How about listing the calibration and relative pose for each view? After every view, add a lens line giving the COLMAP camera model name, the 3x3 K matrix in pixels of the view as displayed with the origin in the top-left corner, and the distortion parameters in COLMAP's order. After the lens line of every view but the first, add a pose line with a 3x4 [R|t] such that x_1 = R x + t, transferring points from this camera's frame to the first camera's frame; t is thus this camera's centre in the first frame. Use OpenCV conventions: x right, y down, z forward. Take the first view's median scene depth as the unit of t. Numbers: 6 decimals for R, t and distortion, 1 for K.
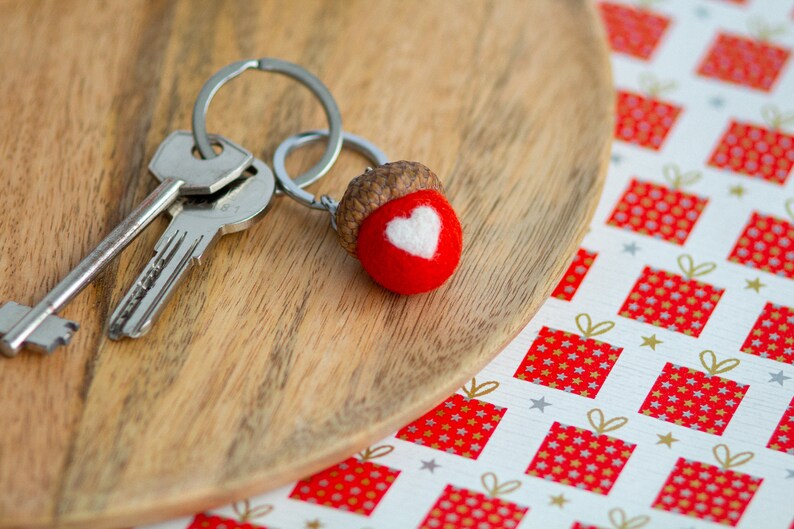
lens RADIAL K [[5325.9, 0, 397.0], [0, 5325.9, 264.5], [0, 0, 1]] dist [1.650127, -21.343687]
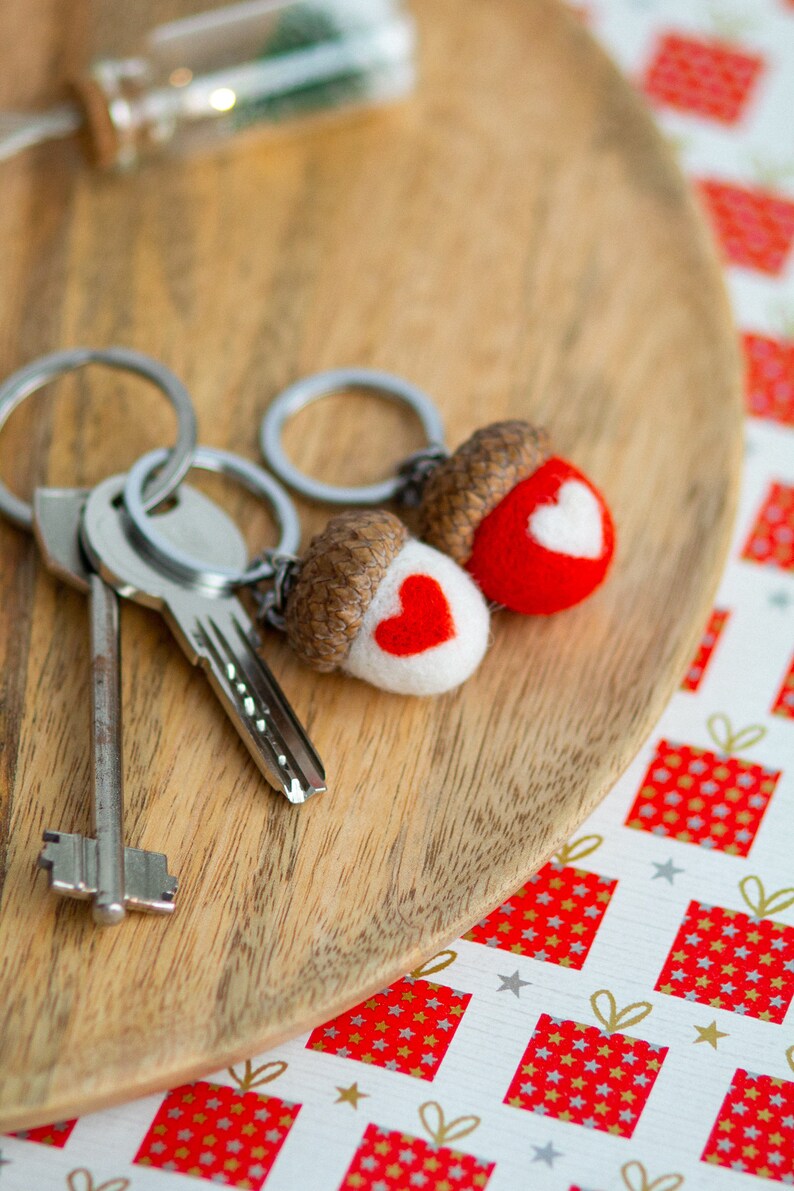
lens RADIAL K [[7988.8, 0, 397.0], [0, 7988.8, 595.5], [0, 0, 1]] dist [1.650127, -21.343687]
pose [[0.997938, -0.038281, 0.051521, -0.057644], [0.031483, 0.991424, 0.126835, -0.137016], [-0.055934, -0.124951, 0.990585, 0.009655]]
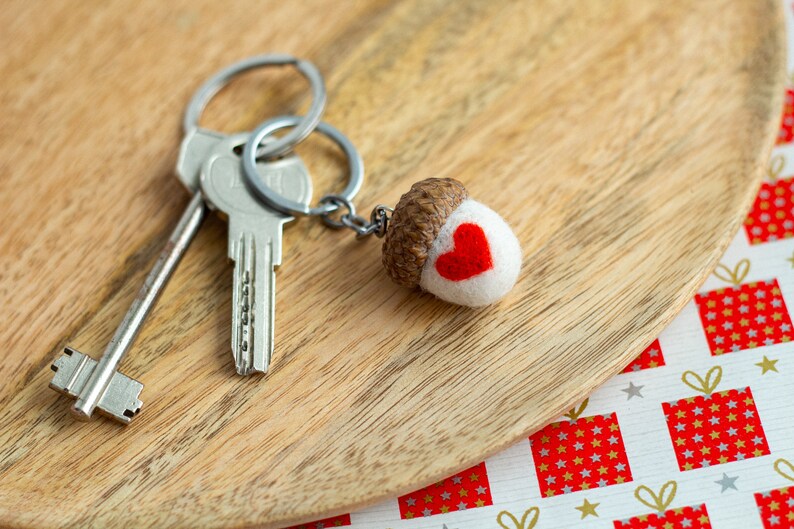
lens RADIAL K [[2085.6, 0, 397.0], [0, 2085.6, 264.5], [0, 0, 1]] dist [-0.076629, -0.816219]
pose [[0.872404, 0.329009, -0.361475, 0.130751], [-0.265450, 0.939888, 0.214820, -0.093952], [0.410424, -0.091457, 0.907297, 0.670085]]
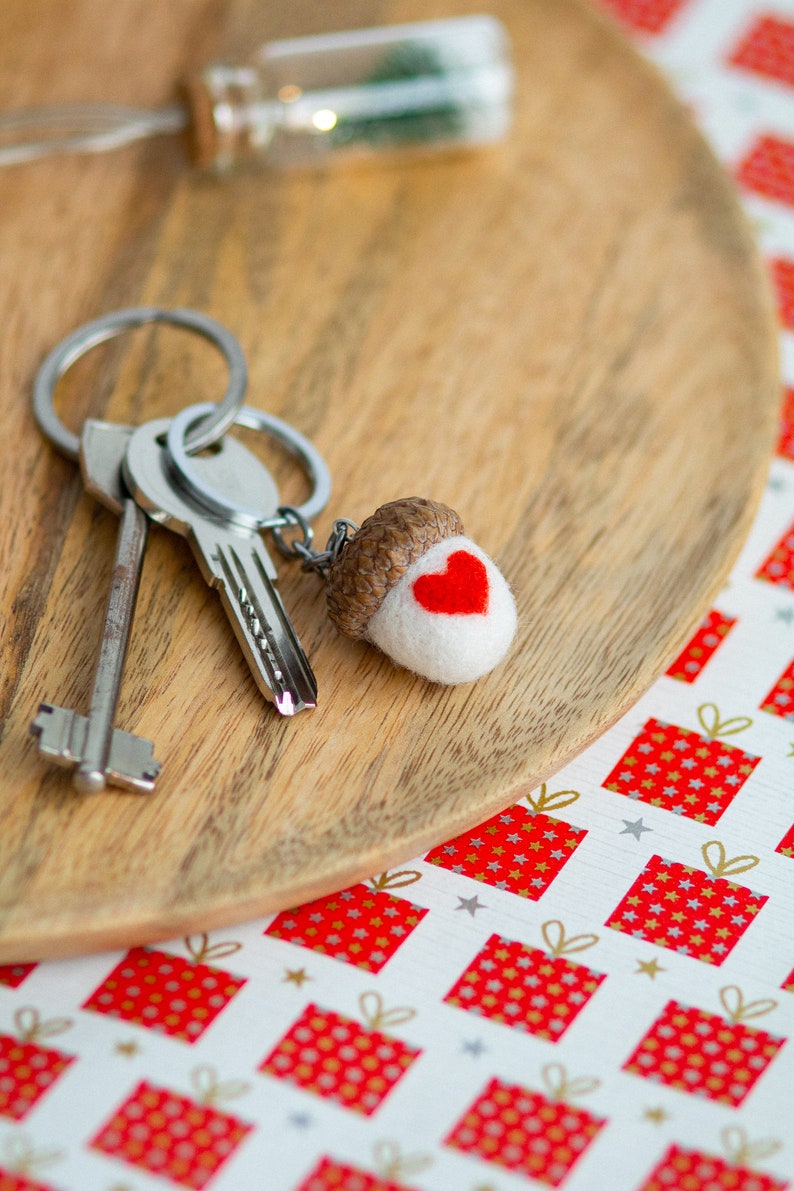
lens RADIAL K [[7988.8, 0, 397.0], [0, 7988.8, 595.5], [0, 0, 1]] dist [1.650127, -21.343687]
pose [[0.997023, 0.074553, -0.019674, 0.014044], [-0.074537, 0.997217, 0.001581, -0.003565], [0.019737, -0.000110, 0.999805, -0.048611]]
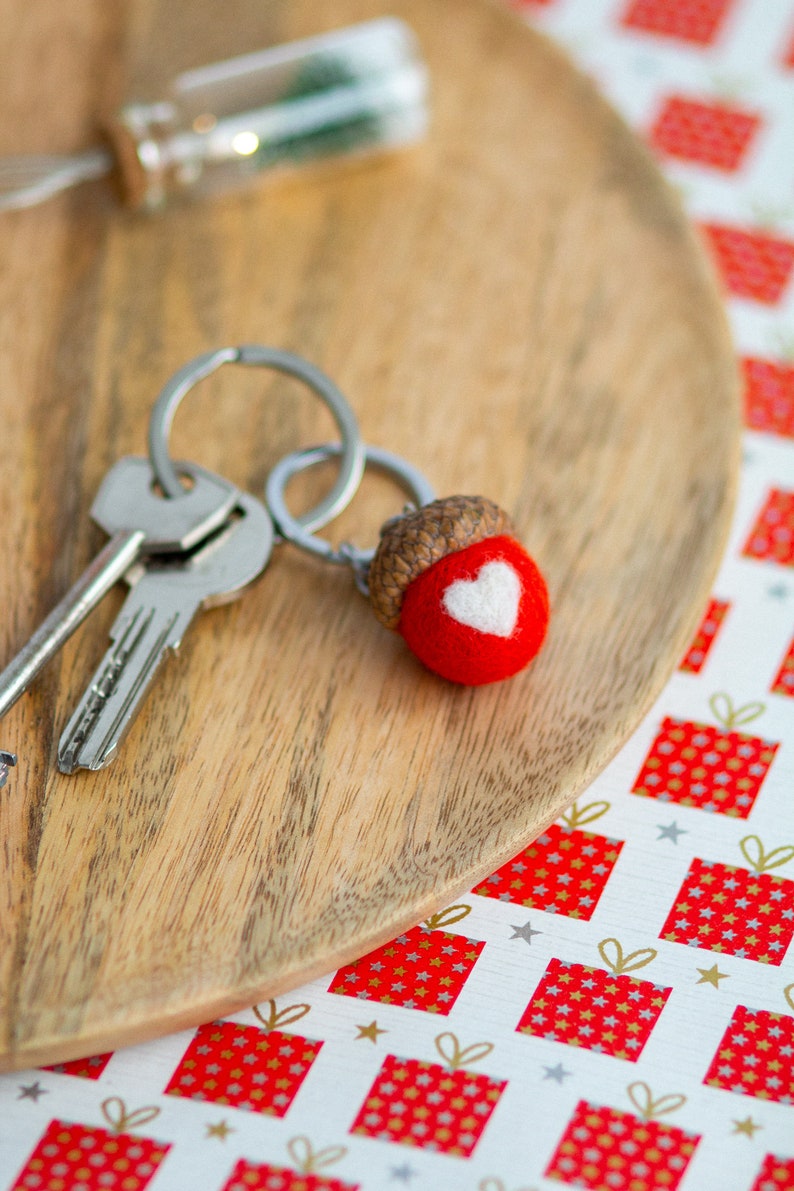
lens RADIAL K [[7988.8, 0, 397.0], [0, 7988.8, 595.5], [0, 0, 1]] dist [1.650127, -21.343687]
pose [[0.998079, -0.049490, 0.037257, -0.047329], [0.047602, 0.997615, 0.049977, -0.059764], [-0.039642, -0.048108, 0.998055, -0.053585]]
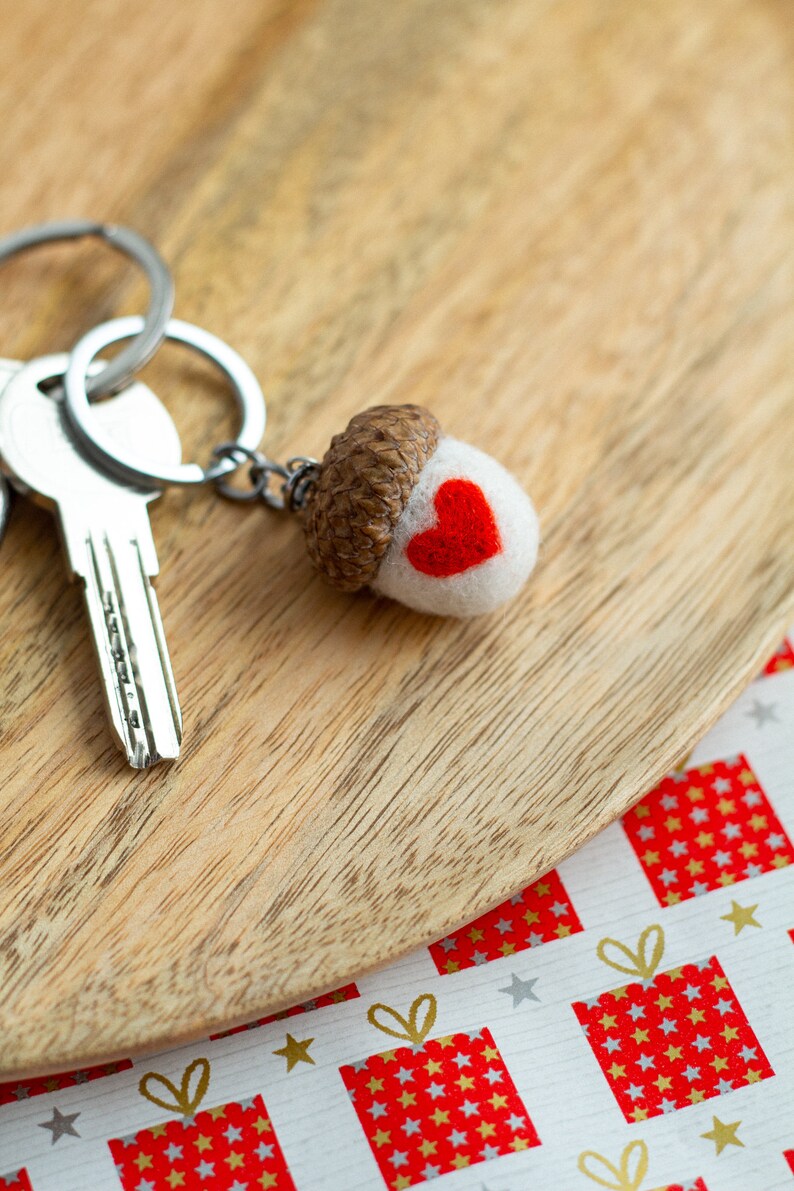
lens RADIAL K [[3128.4, 0, 397.0], [0, 3128.4, 595.5], [0, 0, 1]] dist [-0.076629, -0.816219]
pose [[0.955668, 0.233771, -0.179024, 0.058525], [-0.196924, 0.959458, 0.201647, -0.076933], [0.218905, -0.157454, 0.962958, 0.687720]]
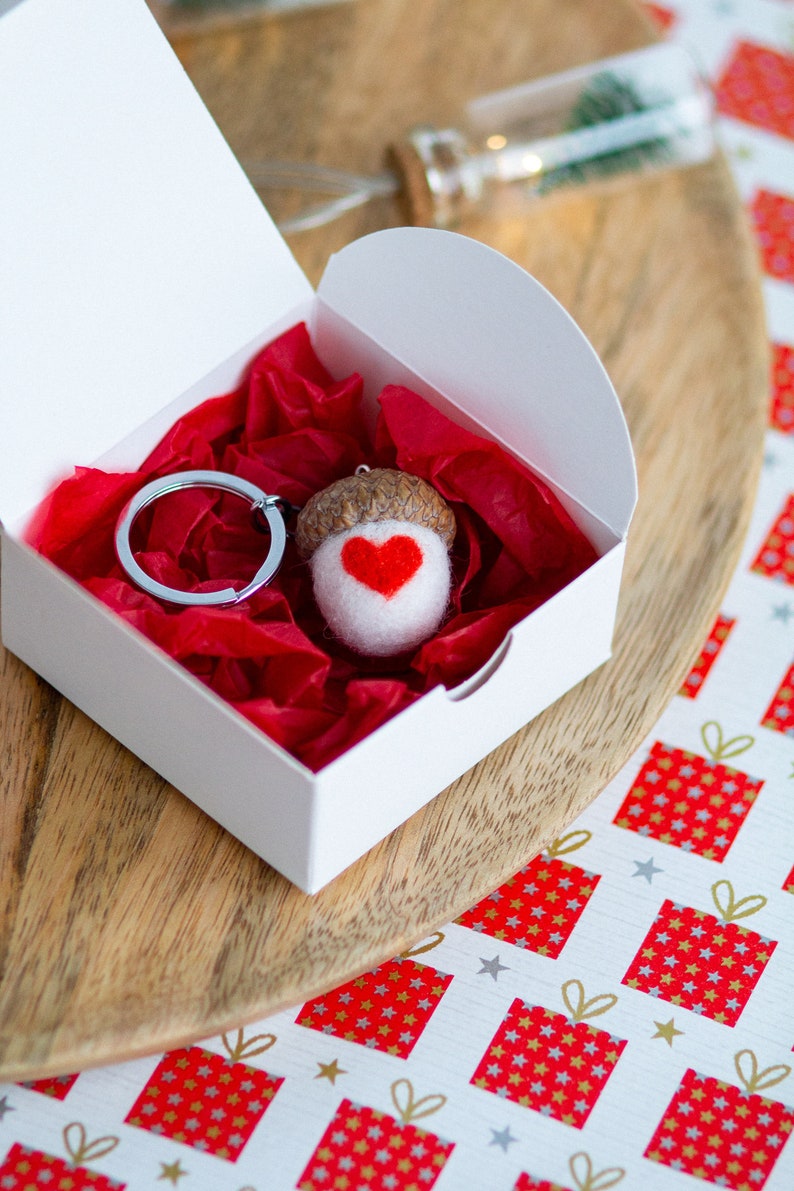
lens RADIAL K [[7988.8, 0, 397.0], [0, 7988.8, 595.5], [0, 0, 1]] dist [1.650127, -21.343687]
pose [[0.999473, 0.032065, -0.005120, -0.002839], [-0.030321, 0.978044, 0.206181, -0.234820], [0.011619, -0.205917, 0.978501, -0.060654]]
